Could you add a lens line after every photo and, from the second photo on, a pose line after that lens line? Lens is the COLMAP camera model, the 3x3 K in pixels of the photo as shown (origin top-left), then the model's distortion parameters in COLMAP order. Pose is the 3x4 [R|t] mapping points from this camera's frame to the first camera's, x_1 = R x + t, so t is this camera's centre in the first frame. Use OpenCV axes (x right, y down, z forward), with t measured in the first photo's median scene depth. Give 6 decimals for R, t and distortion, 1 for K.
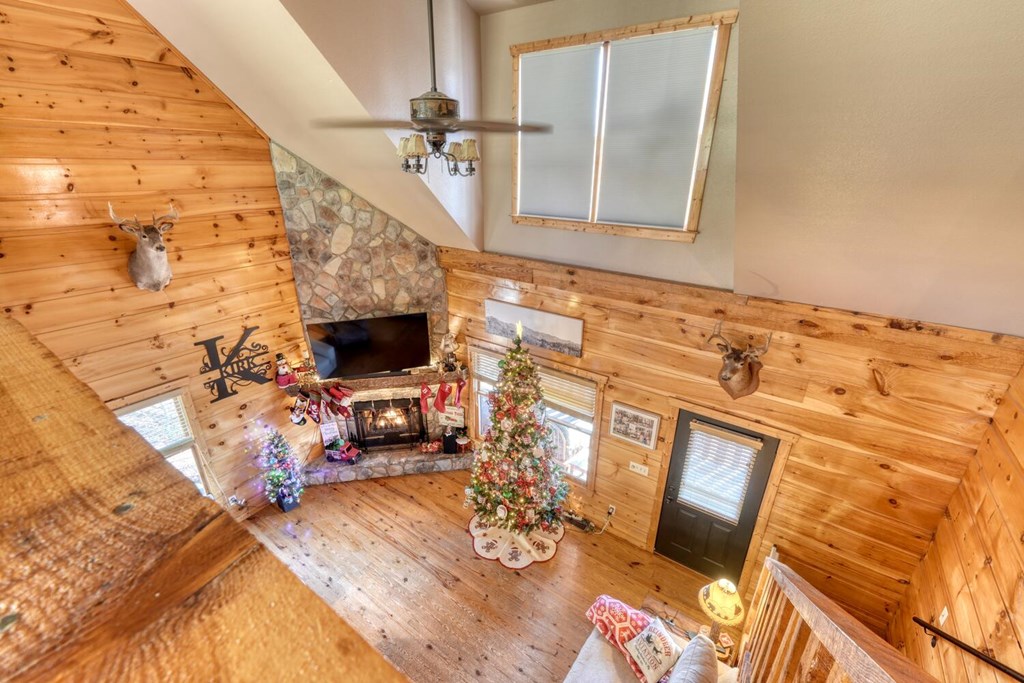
lens RADIAL K [[434.6, 0, 512.5], [0, 434.6, 340.1], [0, 0, 1]] dist [-0.008179, 0.002920]
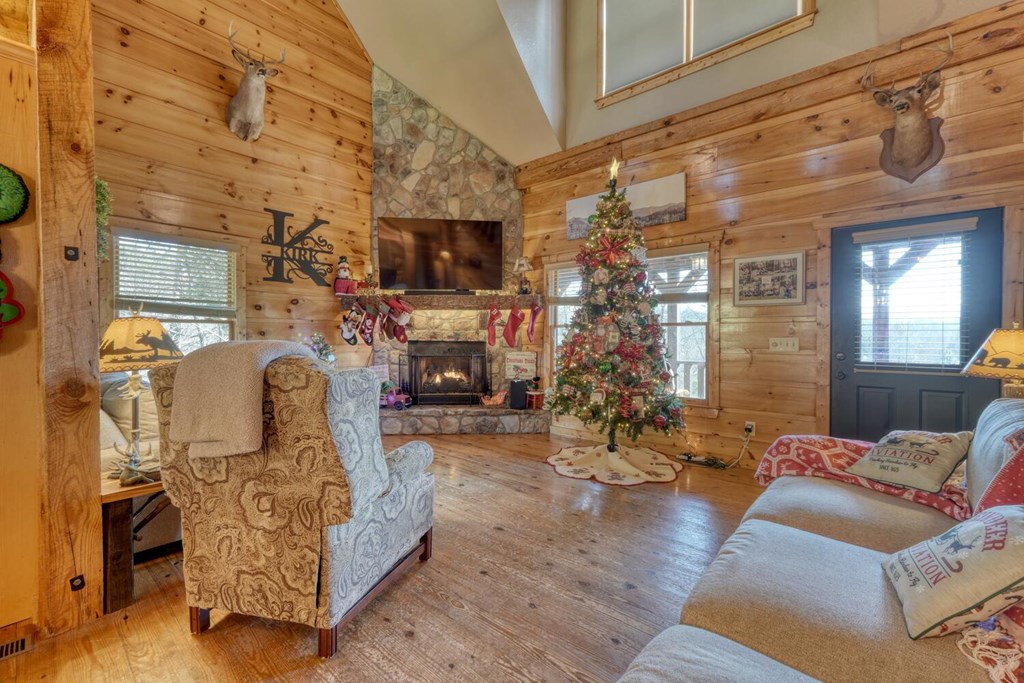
lens RADIAL K [[434.6, 0, 510.7], [0, 434.6, 343.7], [0, 0, 1]] dist [-0.008179, 0.002920]
pose [[0.994098, -0.003855, -0.108421, -0.084171], [-0.037220, 0.926595, -0.374215, 0.549966], [0.101905, 0.376041, 0.920982, 0.257635]]
